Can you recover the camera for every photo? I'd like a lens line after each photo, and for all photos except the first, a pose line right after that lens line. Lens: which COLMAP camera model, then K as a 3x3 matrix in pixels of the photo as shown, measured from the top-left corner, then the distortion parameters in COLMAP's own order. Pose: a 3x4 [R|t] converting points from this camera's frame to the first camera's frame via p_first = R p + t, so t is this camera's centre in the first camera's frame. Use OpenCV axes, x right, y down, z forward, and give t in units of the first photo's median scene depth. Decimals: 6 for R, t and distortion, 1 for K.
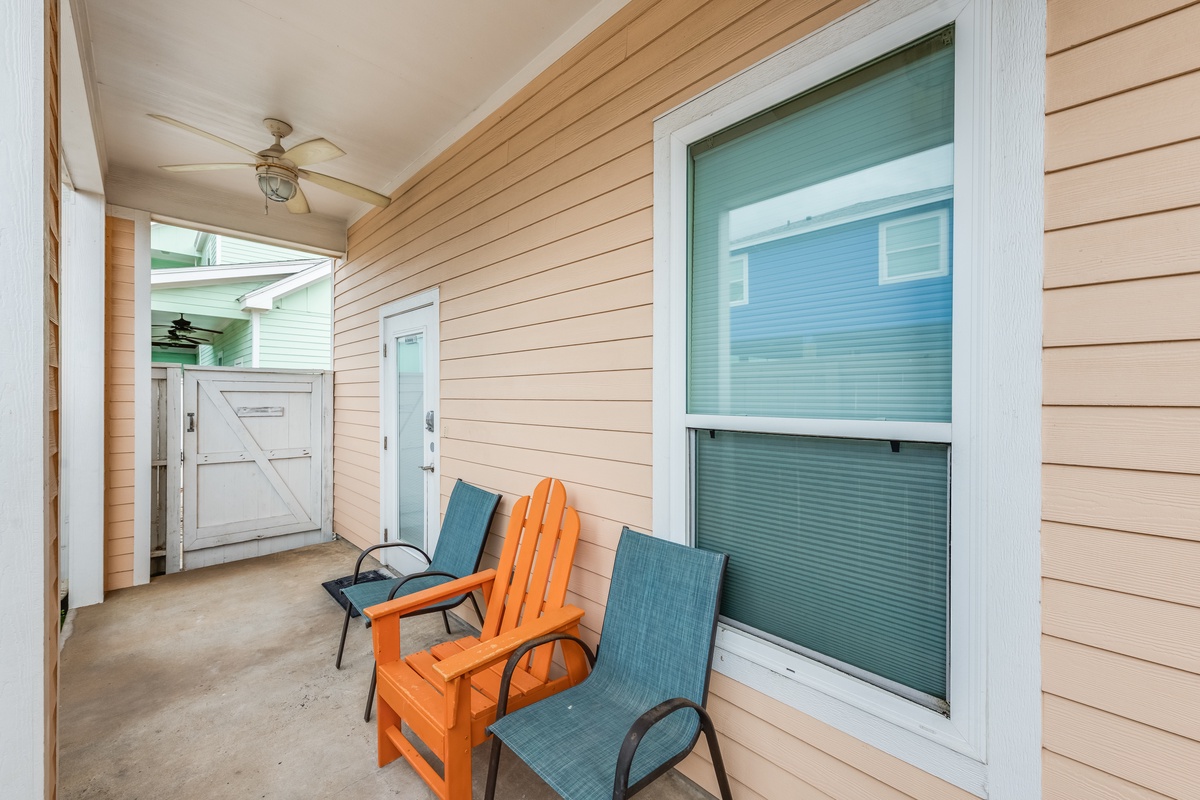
lens RADIAL K [[472.7, 0, 594.5], [0, 472.7, 399.7], [0, 0, 1]] dist [0.008043, -0.000359]
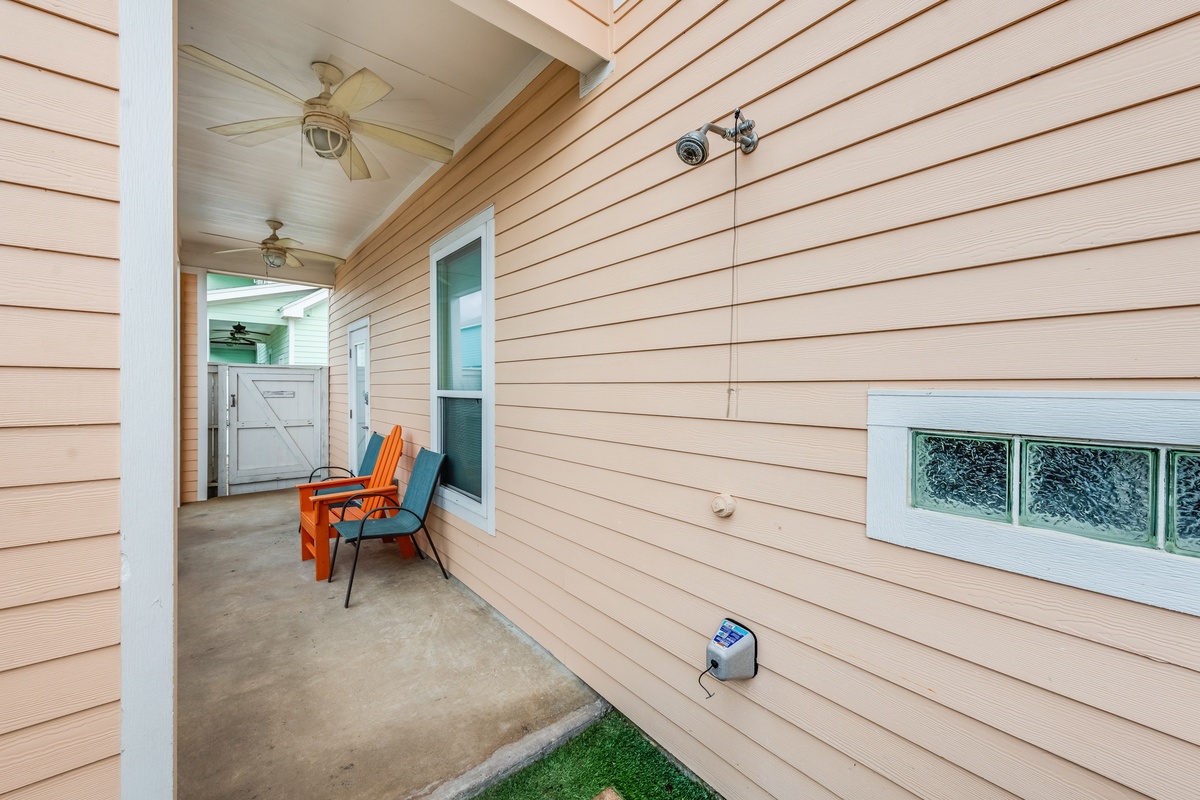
lens RADIAL K [[472.7, 0, 606.6], [0, 472.7, 393.4], [0, 0, 1]] dist [0.008043, -0.000359]
pose [[0.997191, 0.002101, -0.074870, 0.473147], [-0.001690, 0.999983, 0.005544, 0.014092], [0.074880, -0.005402, 0.997178, -0.443089]]
